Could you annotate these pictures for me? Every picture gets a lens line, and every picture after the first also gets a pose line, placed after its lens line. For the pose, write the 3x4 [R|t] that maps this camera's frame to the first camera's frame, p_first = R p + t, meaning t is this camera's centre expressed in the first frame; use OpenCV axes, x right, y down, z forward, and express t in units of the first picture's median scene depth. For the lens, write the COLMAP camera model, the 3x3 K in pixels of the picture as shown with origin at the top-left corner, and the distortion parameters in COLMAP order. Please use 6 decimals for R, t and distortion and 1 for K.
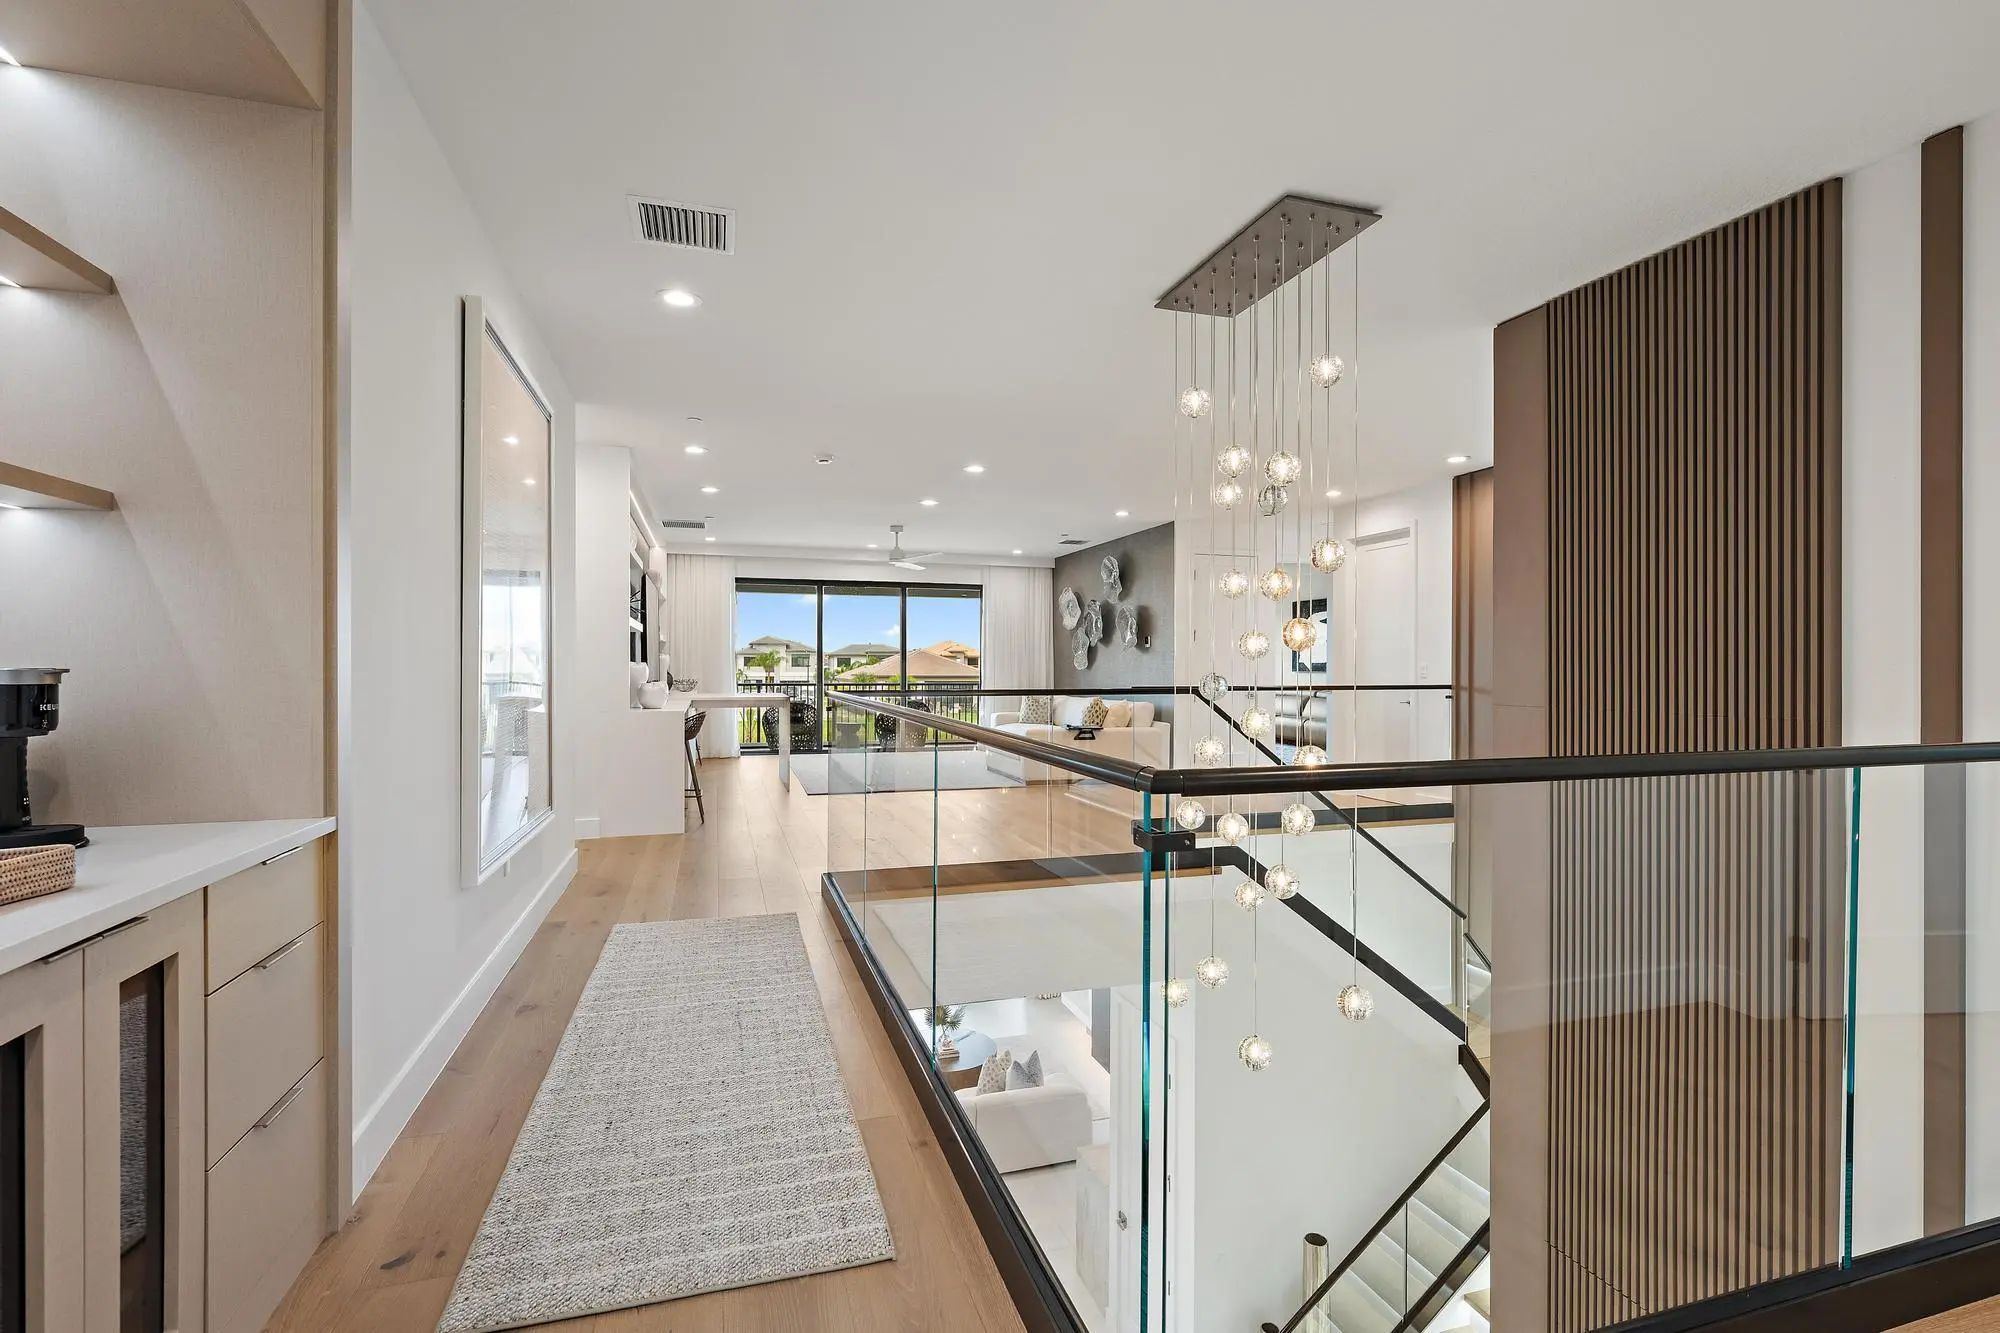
lens RADIAL K [[913.6, 0, 1001.1], [0, 913.6, 670.4], [0, 0, 1]] dist [-0.000819, -0.000098]
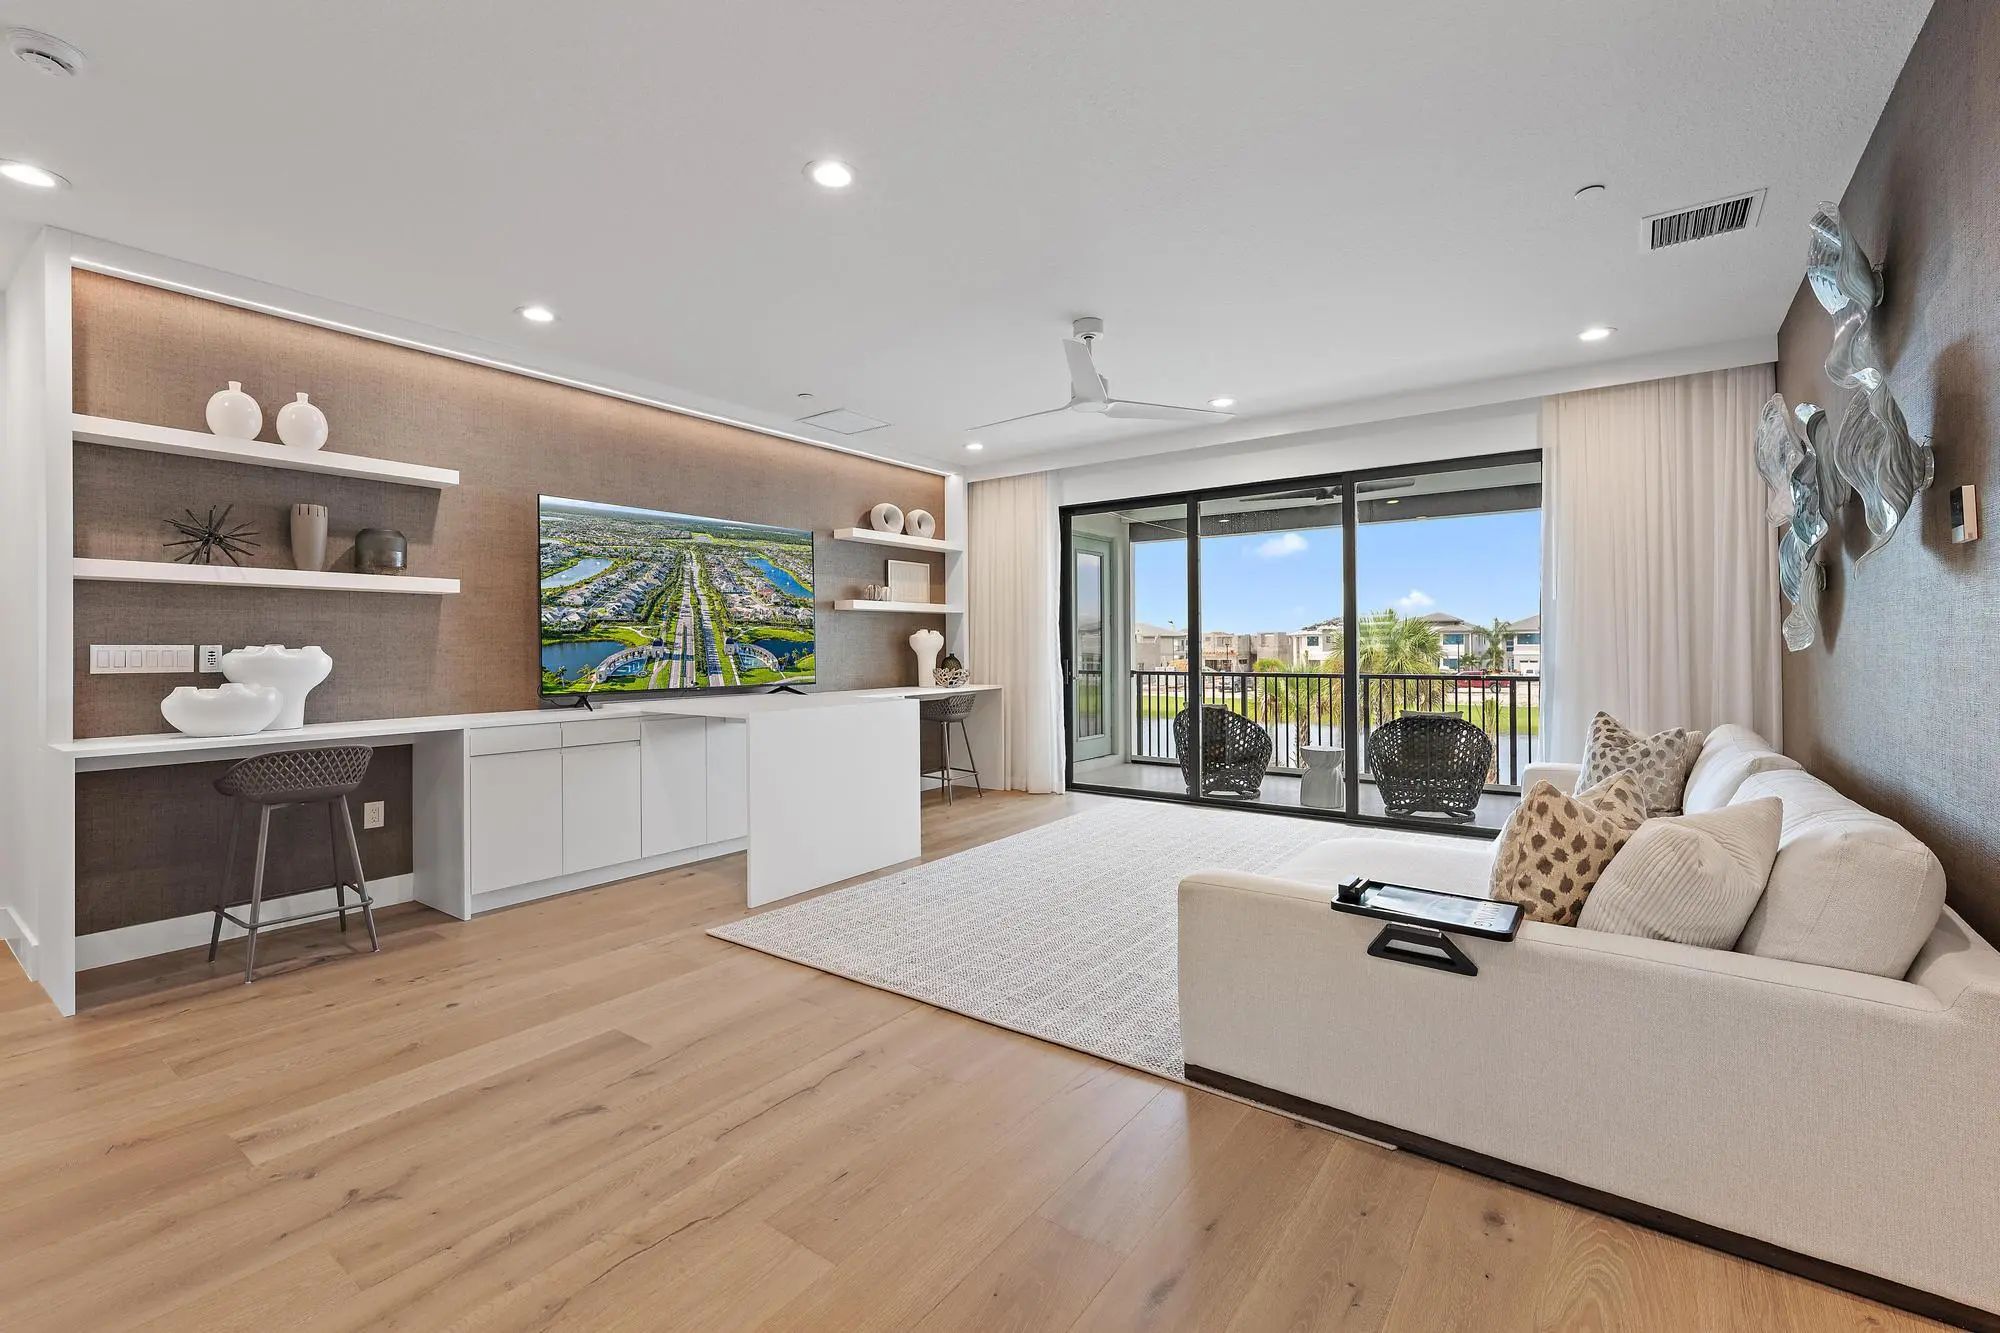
lens RADIAL K [[863.9, 0, 999.0], [0, 863.9, 649.2], [0, 0, 1]] dist [0.001350, 0.000217]
pose [[0.596721, -0.005171, -0.802432, 0.160780], [0.004533, 0.999985, -0.003073, -0.002233], [0.802436, -0.001804, 0.596735, 0.622286]]
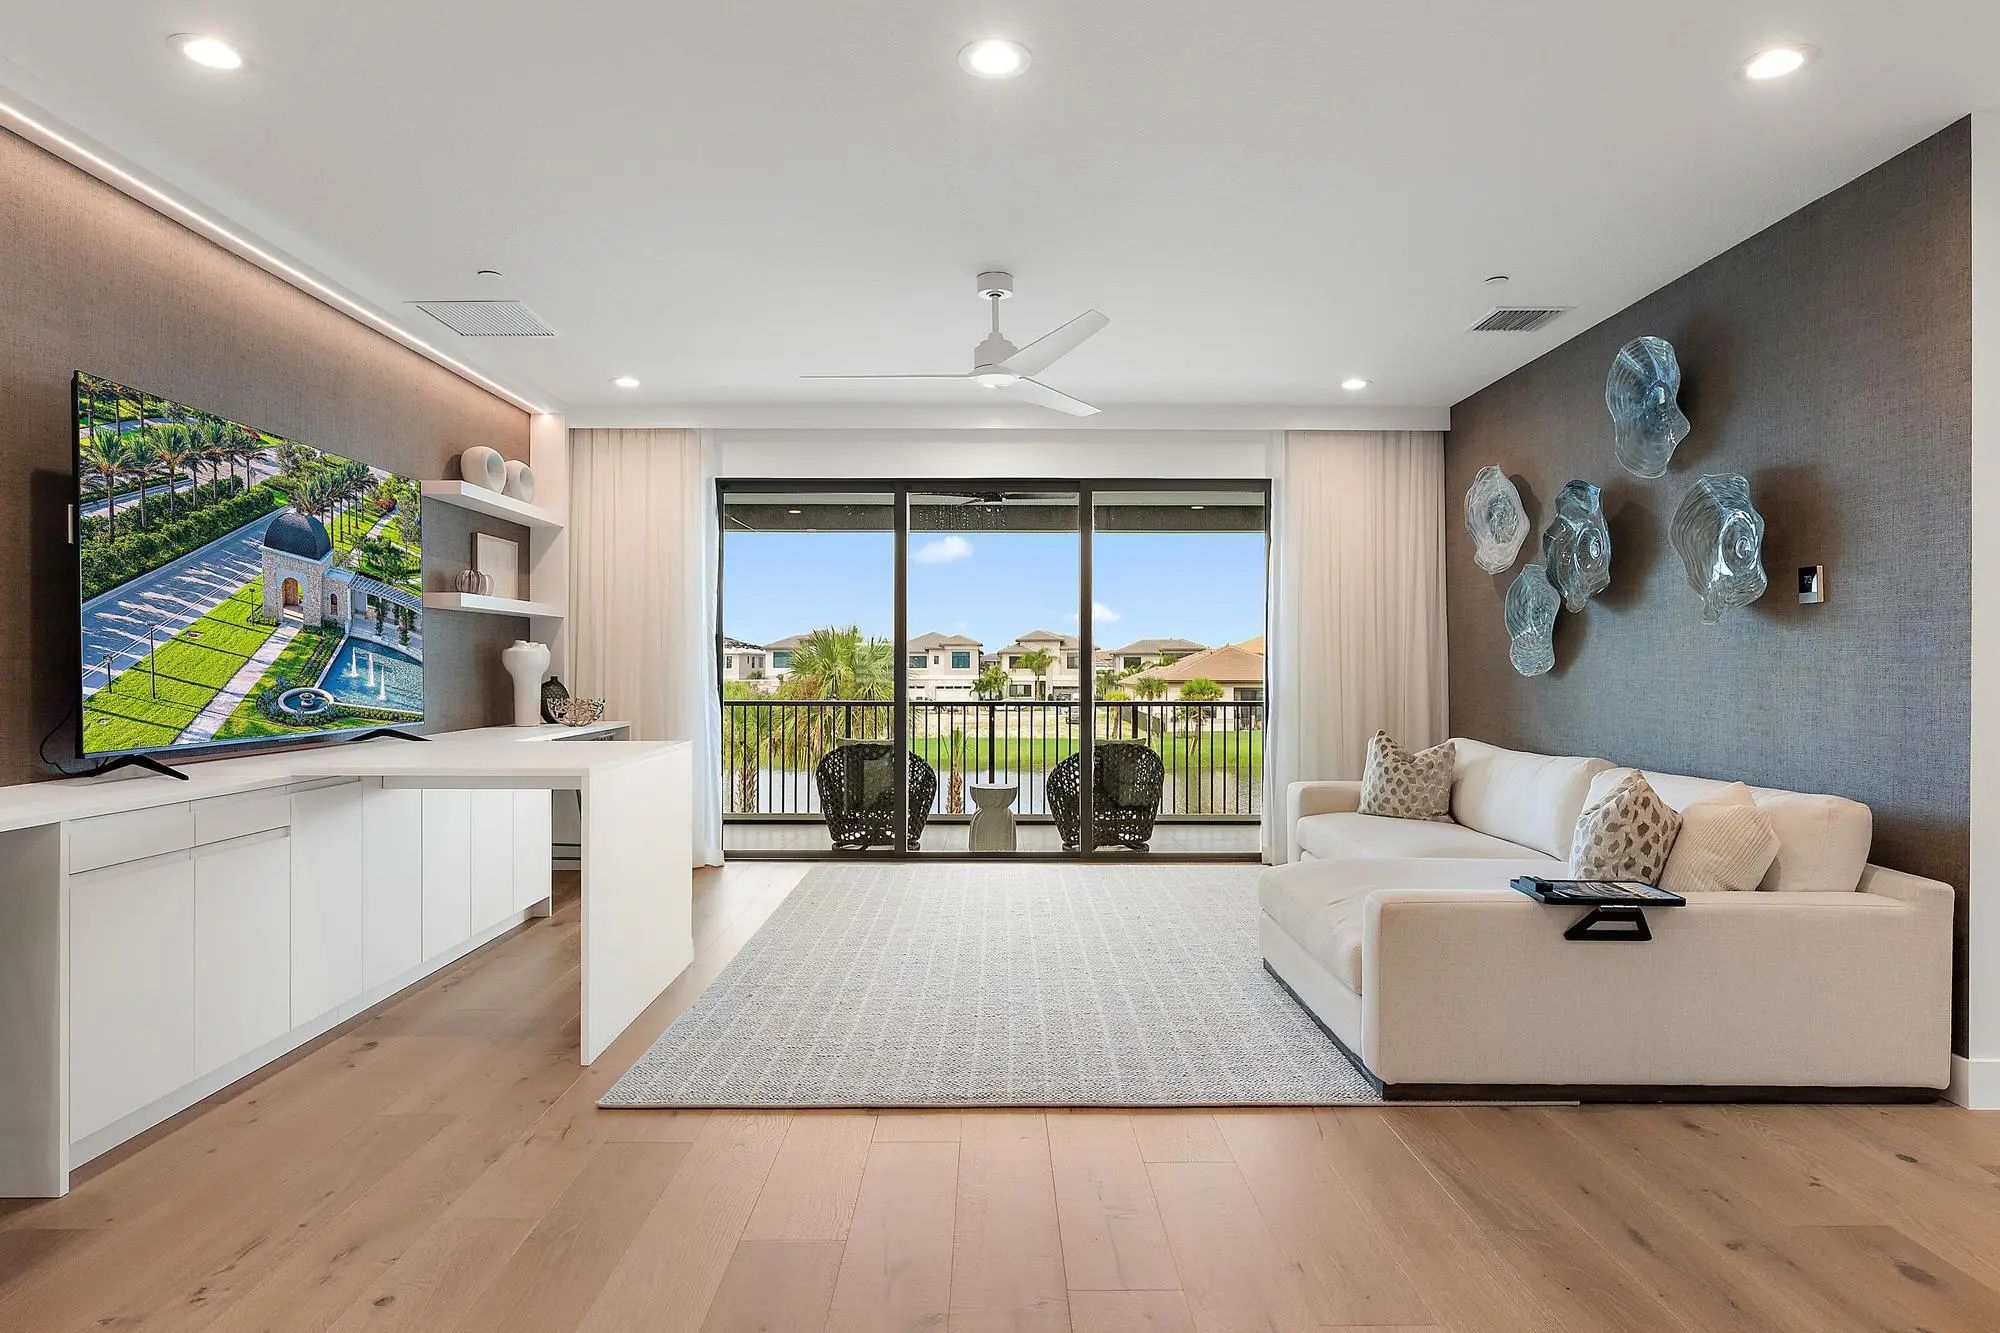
lens RADIAL K [[1146.2, 0, 1000.0], [0, 1146.2, 666.5], [0, 0, 1]] dist [-0.003137, -0.001007]
pose [[0.958008, -0.001922, -0.286734, 0.013219], [0.000304, 0.999984, -0.005688, -0.002563], [0.286740, 0.005362, 0.957993, 0.492552]]
